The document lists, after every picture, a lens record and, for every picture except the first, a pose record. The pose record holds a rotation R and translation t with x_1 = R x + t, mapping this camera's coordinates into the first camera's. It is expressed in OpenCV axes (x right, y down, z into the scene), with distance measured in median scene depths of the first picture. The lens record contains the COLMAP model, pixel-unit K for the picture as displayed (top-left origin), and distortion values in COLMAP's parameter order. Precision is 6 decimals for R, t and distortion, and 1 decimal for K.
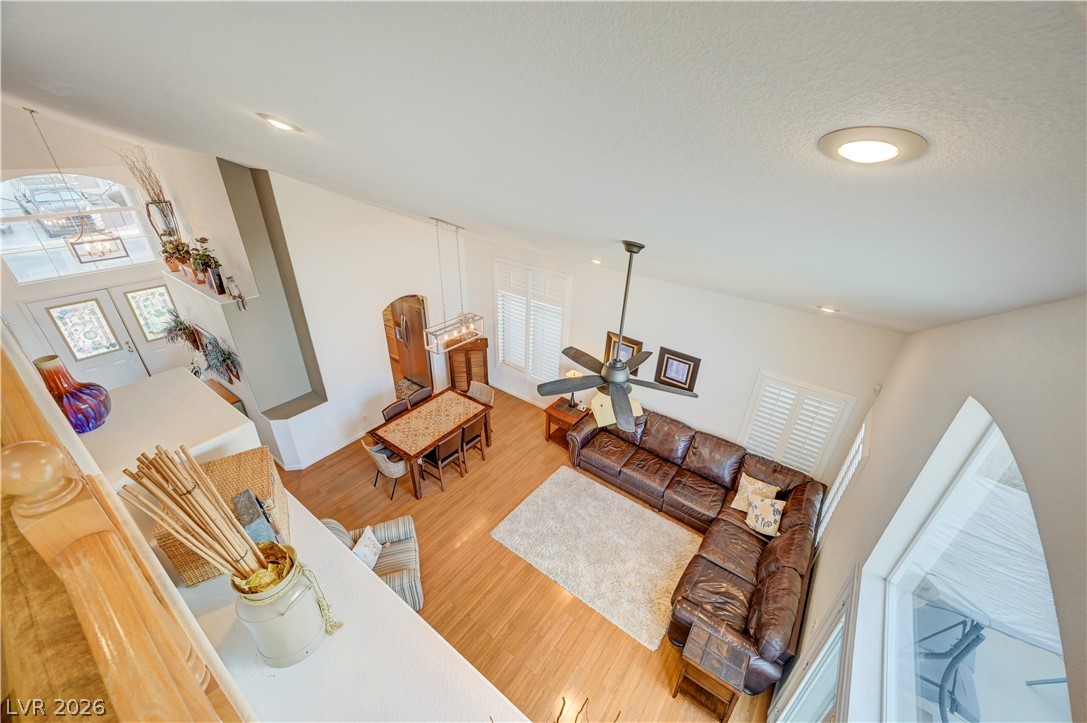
lens RADIAL K [[427.2, 0, 541.1], [0, 427.2, 362.1], [0, 0, 1]] dist [0.008767, -0.000543]
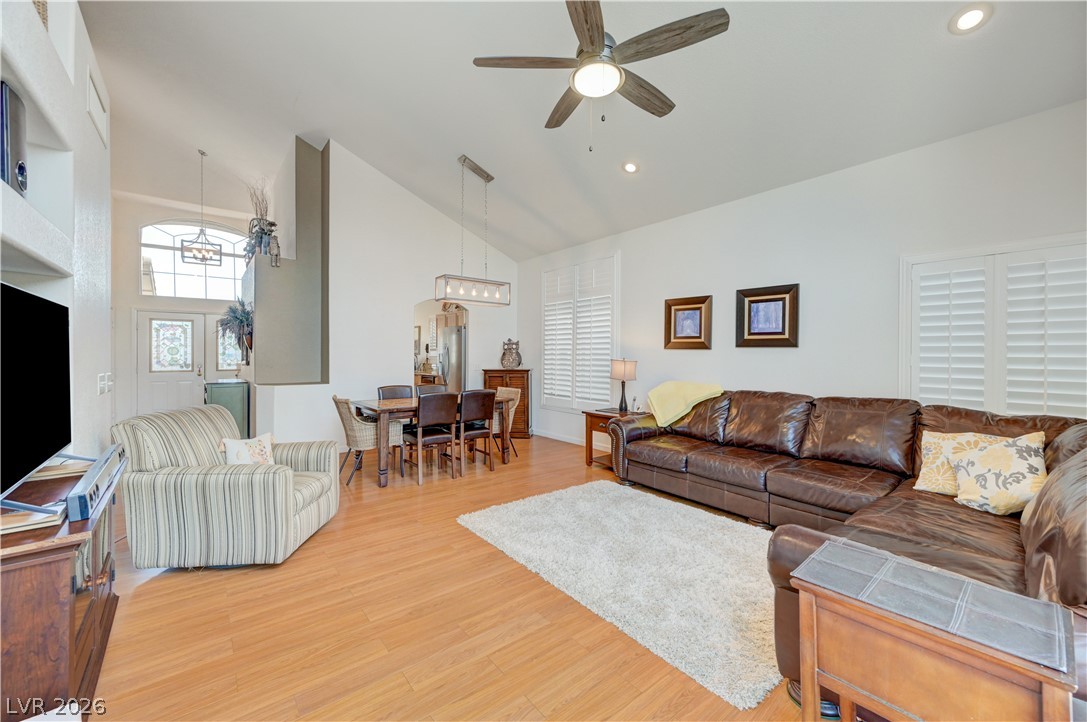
lens RADIAL K [[427.2, 0, 543.2], [0, 427.2, 357.0], [0, 0, 1]] dist [0.008767, -0.000543]
pose [[0.967598, -0.024453, -0.251310, 0.134432], [-0.100434, 0.875904, -0.471917, 0.406941], [0.231663, 0.481866, 0.845066, 0.348812]]
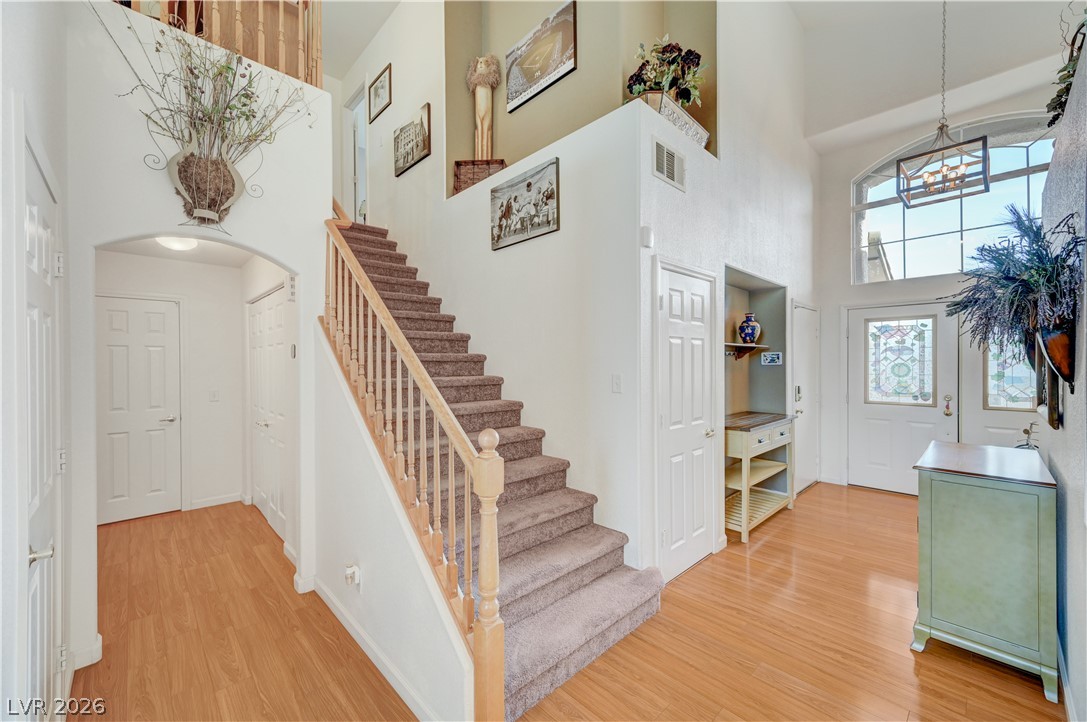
lens RADIAL K [[427.2, 0, 545.1], [0, 427.2, 364.9], [0, 0, 1]] dist [0.008767, -0.000543]
pose [[-0.167587, -0.023490, -0.985577, -0.361311], [-0.481798, 0.874150, 0.061090, 0.163840], [0.860108, 0.485087, -0.157813, 0.714692]]
